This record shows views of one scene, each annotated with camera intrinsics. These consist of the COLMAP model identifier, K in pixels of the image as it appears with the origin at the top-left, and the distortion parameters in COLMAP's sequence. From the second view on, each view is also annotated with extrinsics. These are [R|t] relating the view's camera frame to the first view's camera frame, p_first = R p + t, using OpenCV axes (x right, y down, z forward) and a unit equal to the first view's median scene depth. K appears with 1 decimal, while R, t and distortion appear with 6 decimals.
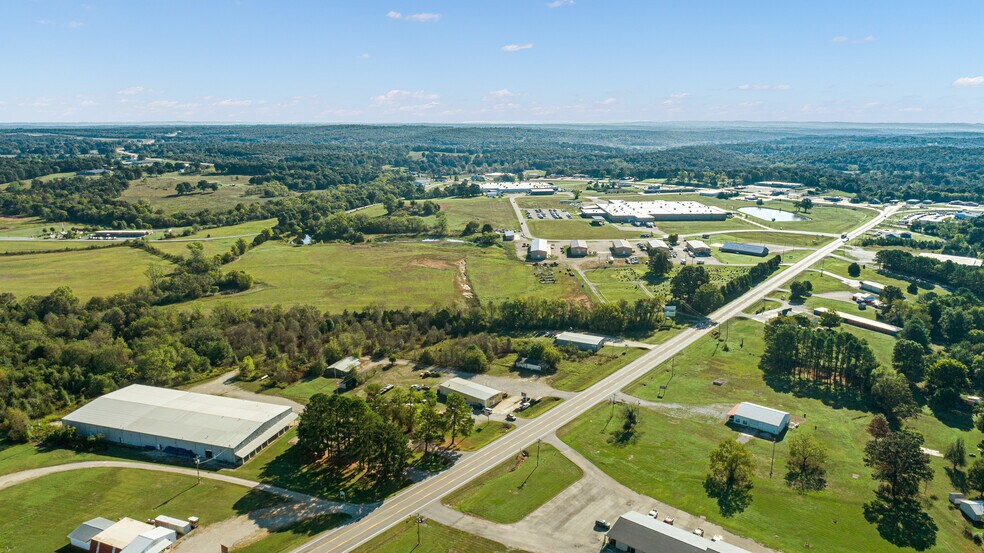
lens RADIAL K [[665.9, 0, 492.0], [0, 665.9, 276.5], [0, 0, 1]] dist [-0.034920, 0.023923]
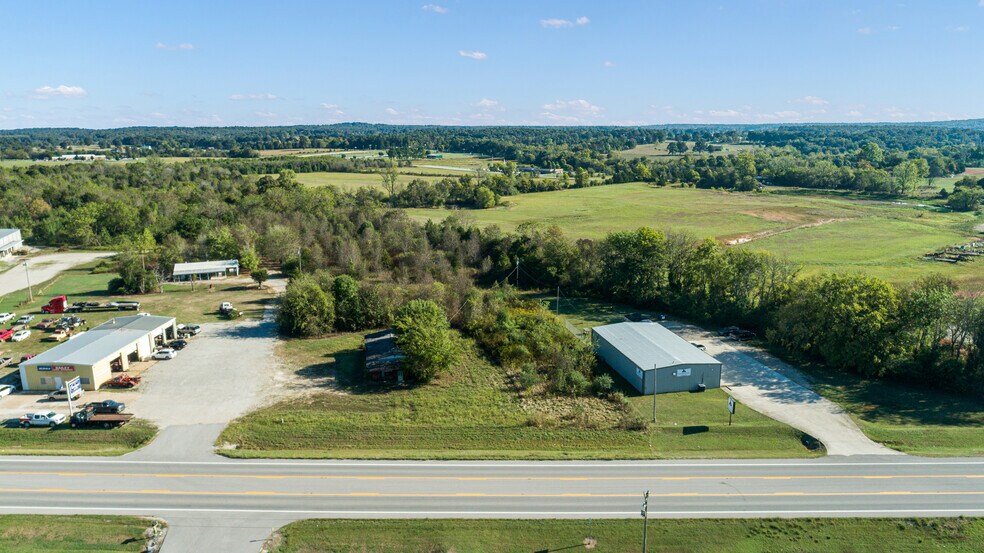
lens RADIAL K [[665.9, 0, 492.0], [0, 665.9, 276.5], [0, 0, 1]] dist [-0.034920, 0.023923]
pose [[0.615988, 0.164567, -0.770374, 0.318303], [-0.171712, 0.982470, 0.072575, 0.051045], [0.768813, 0.087577, 0.633448, 0.733830]]
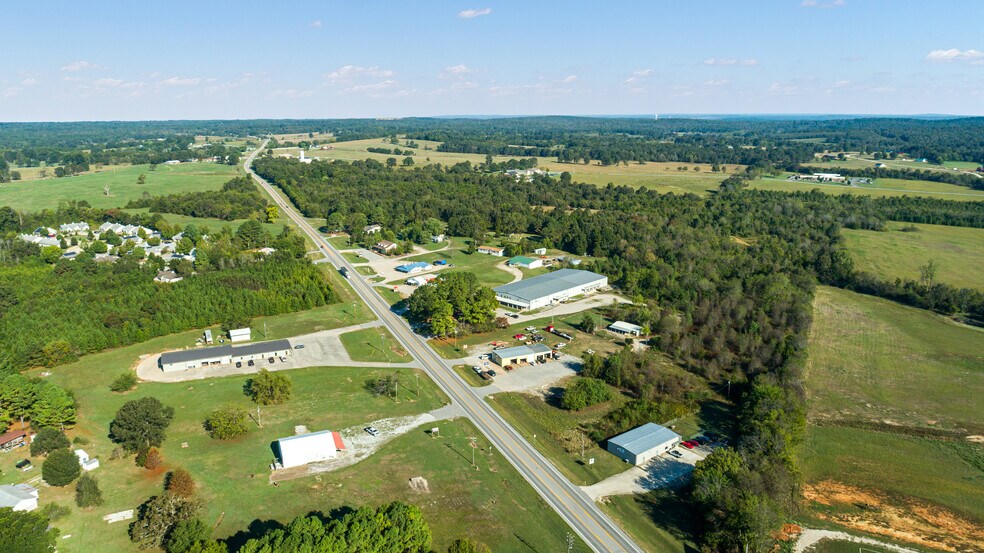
lens RADIAL K [[665.9, 0, 492.0], [0, 665.9, 276.5], [0, 0, 1]] dist [-0.034920, 0.023923]
pose [[-0.455197, 0.215786, -0.863848, 0.716305], [-0.199155, 0.920934, 0.334989, -0.236674], [0.867833, 0.324525, -0.376231, 1.052324]]
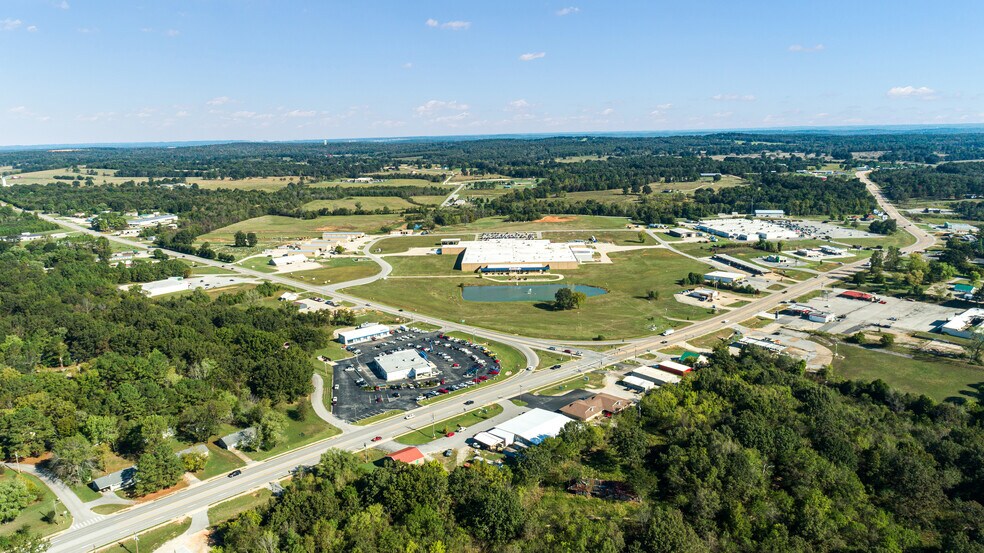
lens RADIAL K [[665.9, 0, 492.0], [0, 665.9, 276.5], [0, 0, 1]] dist [-0.034920, 0.023923]
pose [[-0.054257, 0.215344, -0.975030, 2.656302], [-0.209284, 0.952327, 0.221976, -0.617727], [0.976348, 0.216102, -0.006603, 2.344932]]
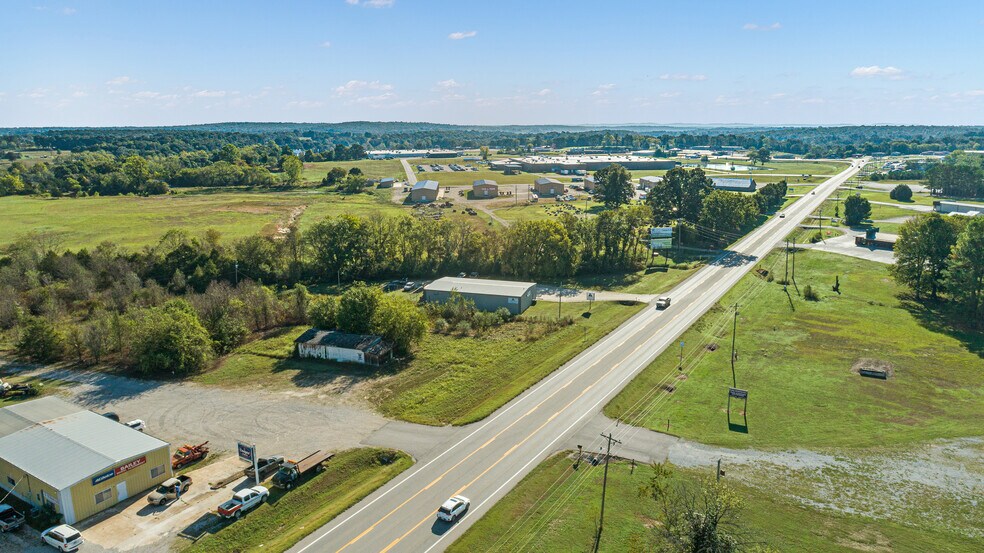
lens RADIAL K [[665.9, 0, 492.0], [0, 665.9, 276.5], [0, 0, 1]] dist [-0.034920, 0.023923]
pose [[0.991632, -0.033445, 0.124689, 0.086039], [0.034911, 0.999344, -0.009591, 0.089720], [-0.124287, 0.013864, 0.992150, 0.570301]]
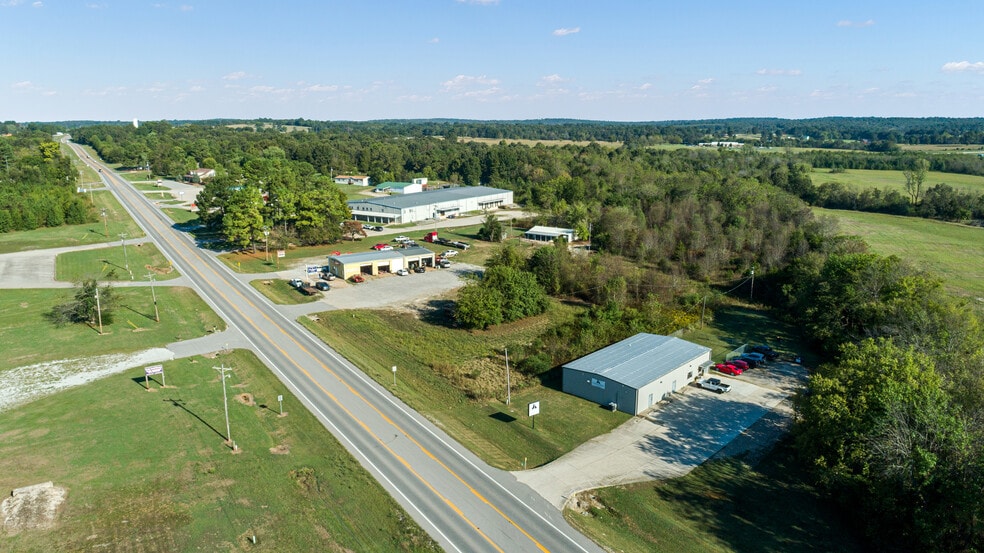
lens RADIAL K [[665.9, 0, 492.0], [0, 665.9, 276.5], [0, 0, 1]] dist [-0.034920, 0.023923]
pose [[-0.298690, 0.213948, -0.930059, 0.409218], [-0.215545, 0.934242, 0.284133, -0.008624], [0.929691, 0.285337, -0.232934, 0.986800]]
